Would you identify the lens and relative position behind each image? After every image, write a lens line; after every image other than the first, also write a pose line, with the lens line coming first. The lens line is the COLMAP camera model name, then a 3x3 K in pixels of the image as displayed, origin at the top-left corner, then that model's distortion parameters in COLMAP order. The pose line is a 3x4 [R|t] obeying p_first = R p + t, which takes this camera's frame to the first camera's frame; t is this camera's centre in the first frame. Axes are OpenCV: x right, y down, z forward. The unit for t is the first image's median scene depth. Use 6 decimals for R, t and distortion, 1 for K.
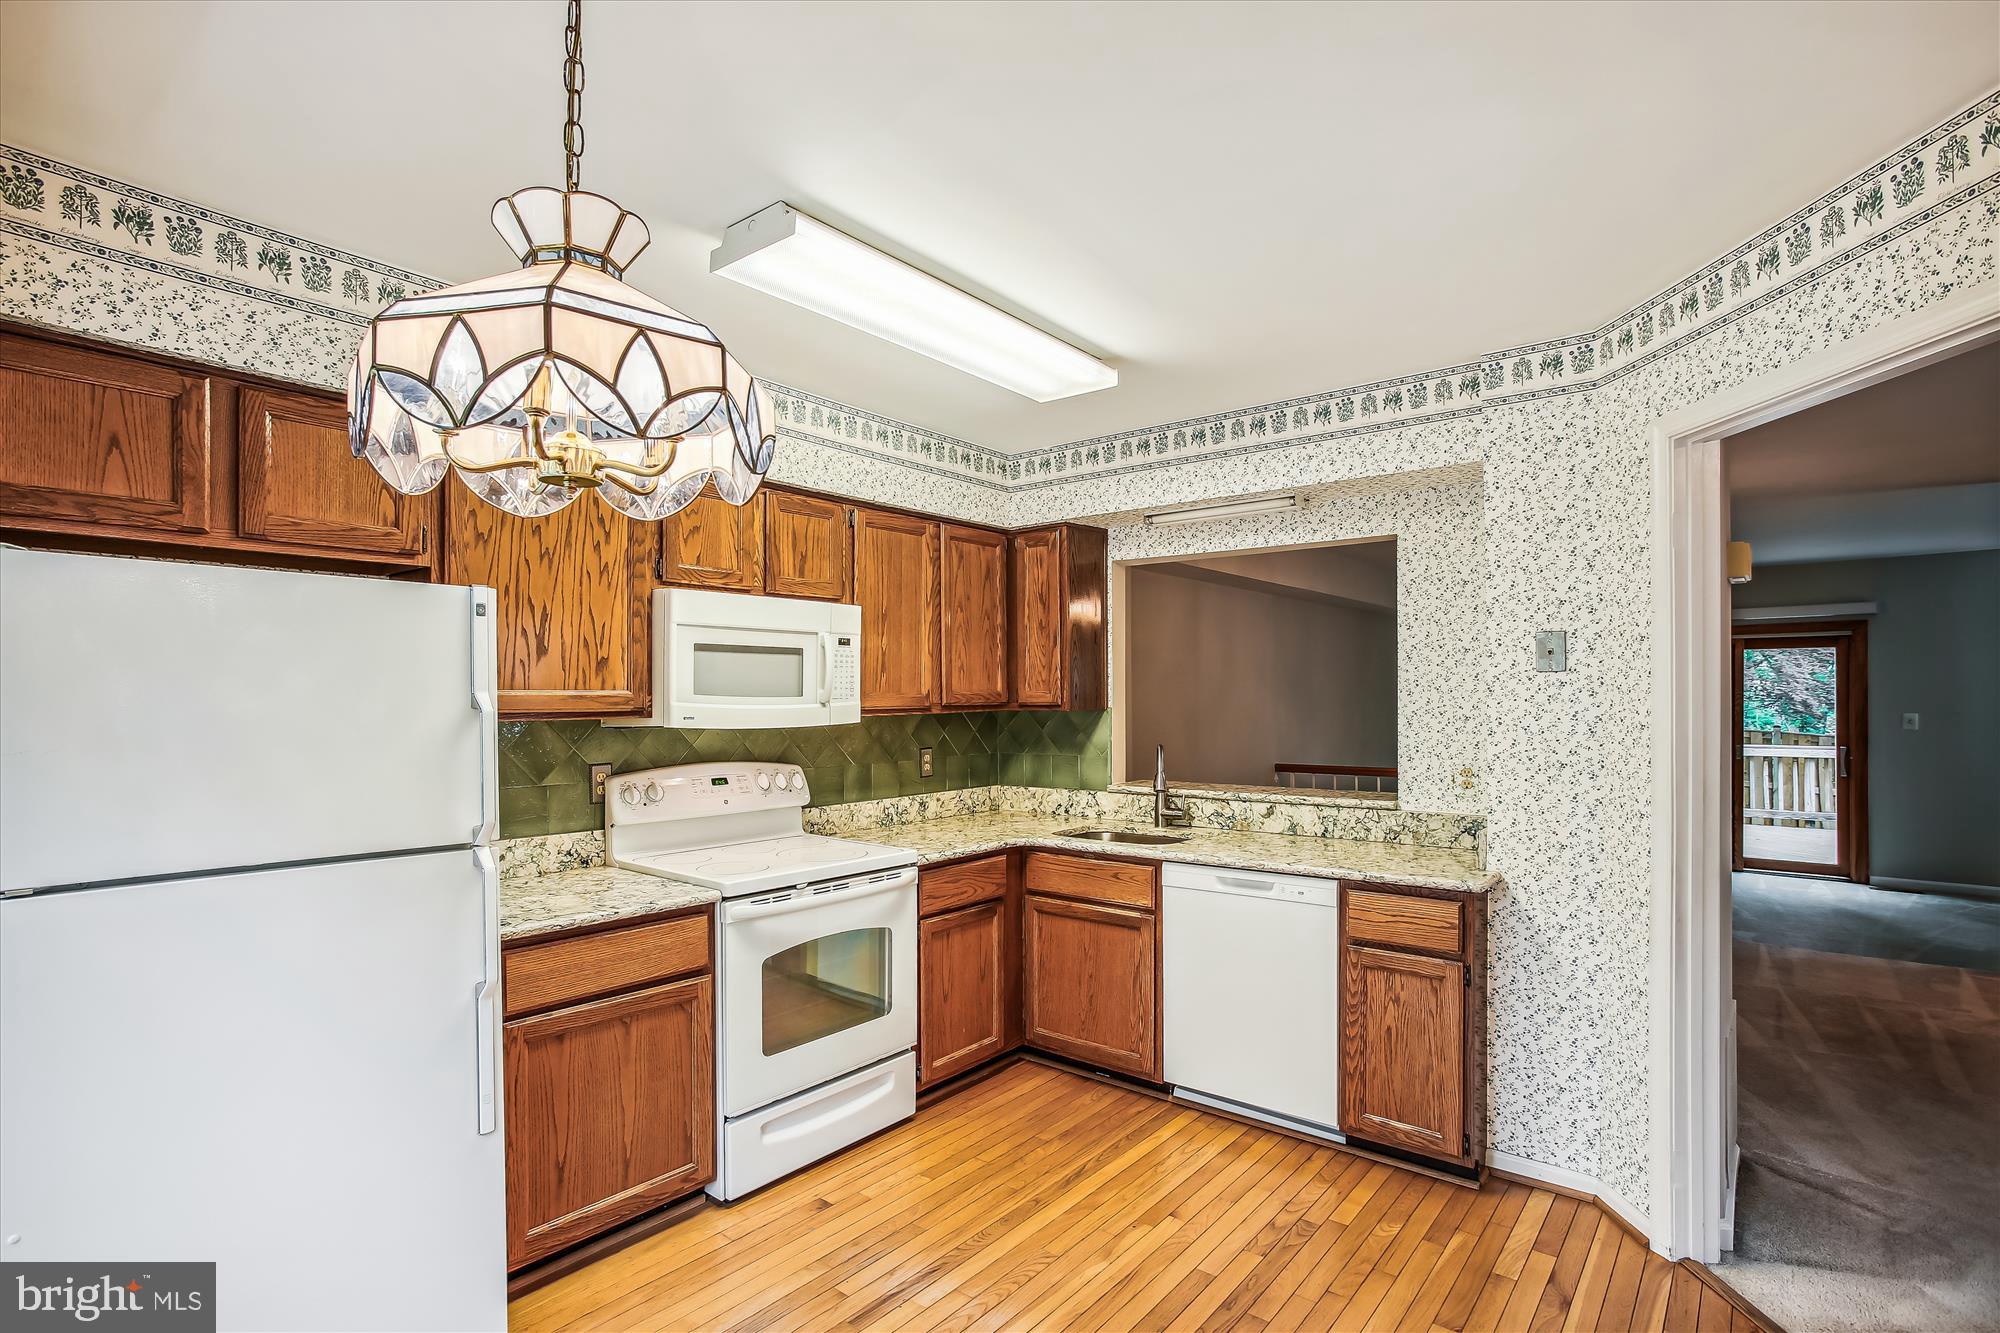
lens RADIAL K [[938.4, 0, 1002.5], [0, 938.4, 695.7], [0, 0, 1]] dist [-0.039338, 0.015352]
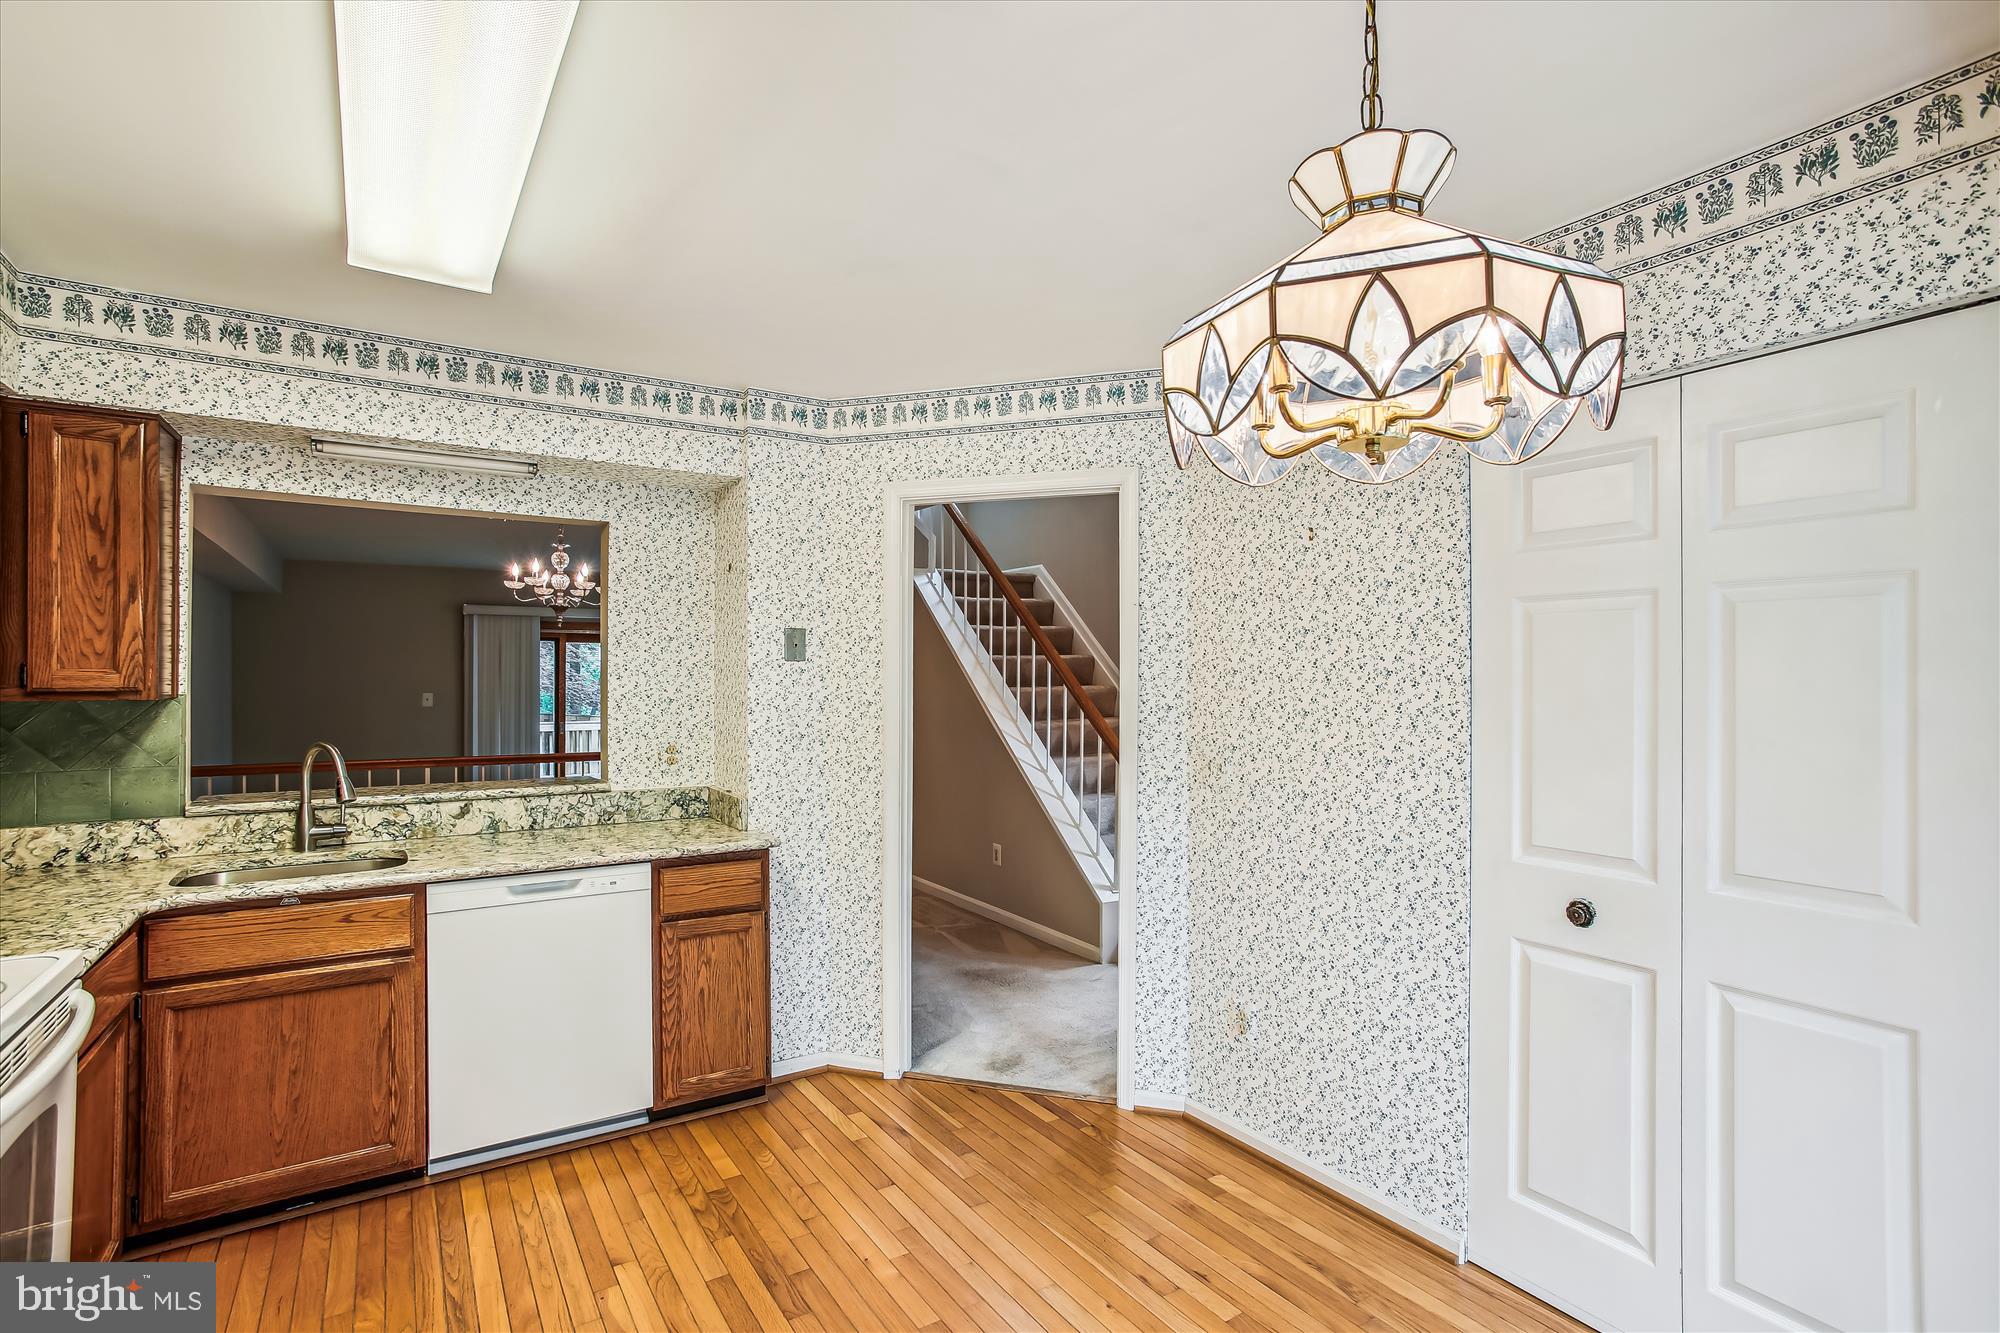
lens RADIAL K [[938.4, 0, 930.1], [0, 938.4, 670.6], [0, 0, 1]] dist [-0.039338, 0.015352]
pose [[0.339057, 0.014746, 0.940650, -0.432898], [-0.002702, 0.999888, -0.014700, 0.004384], [-0.940762, 0.002442, 0.339059, 0.327794]]
